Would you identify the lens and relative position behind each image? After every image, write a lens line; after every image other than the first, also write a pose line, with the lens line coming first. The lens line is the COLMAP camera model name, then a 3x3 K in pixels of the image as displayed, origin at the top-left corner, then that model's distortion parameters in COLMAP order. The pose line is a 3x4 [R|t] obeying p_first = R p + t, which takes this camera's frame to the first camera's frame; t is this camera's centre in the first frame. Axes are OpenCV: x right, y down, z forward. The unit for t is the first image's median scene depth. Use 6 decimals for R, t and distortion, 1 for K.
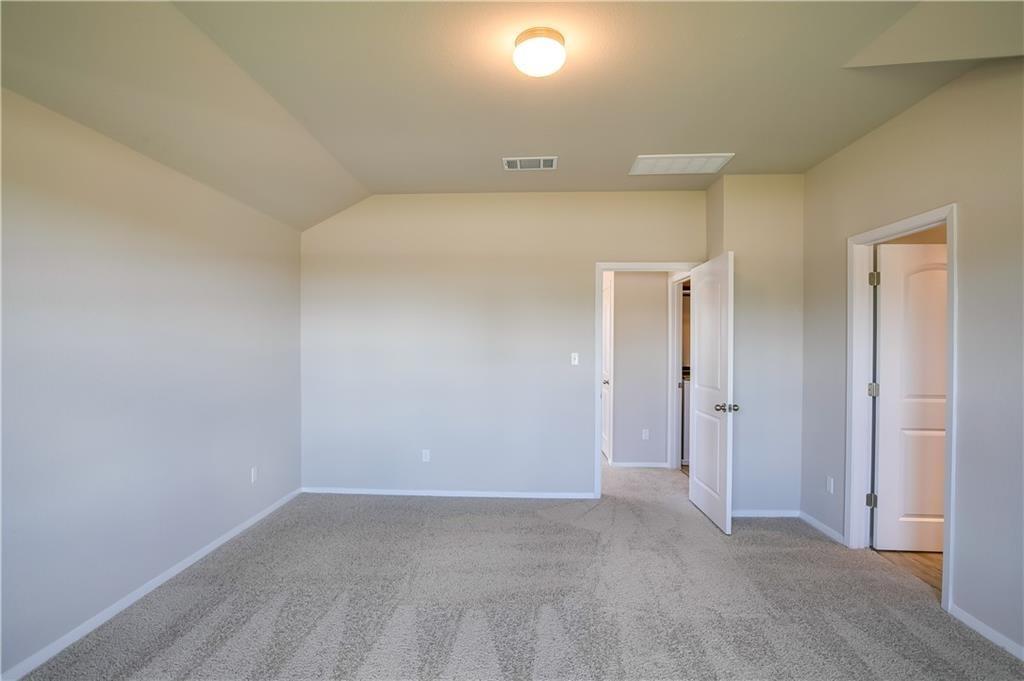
lens RADIAL K [[474.1, 0, 514.0], [0, 474.1, 344.7], [0, 0, 1]] dist [-0.045197, 0.010887]
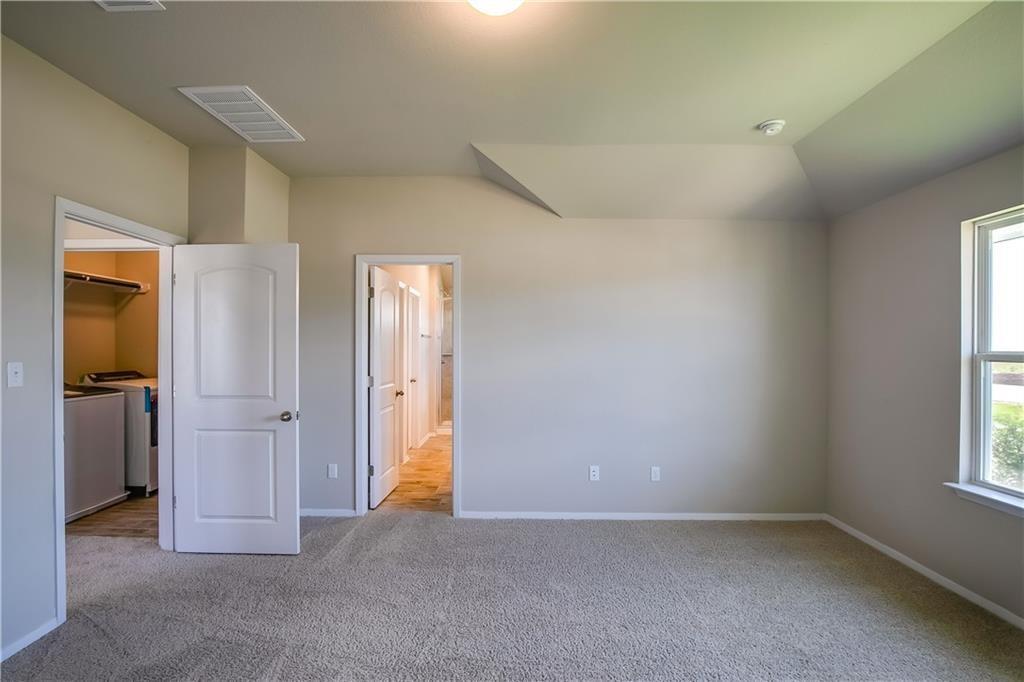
lens RADIAL K [[474.1, 0, 514.0], [0, 474.1, 345.2], [0, 0, 1]] dist [-0.045197, 0.010887]
pose [[-0.033248, 0.000877, 0.999447, -0.485646], [-0.002395, 0.999997, -0.000957, -0.001046], [-0.999444, -0.002425, -0.033245, 0.636338]]
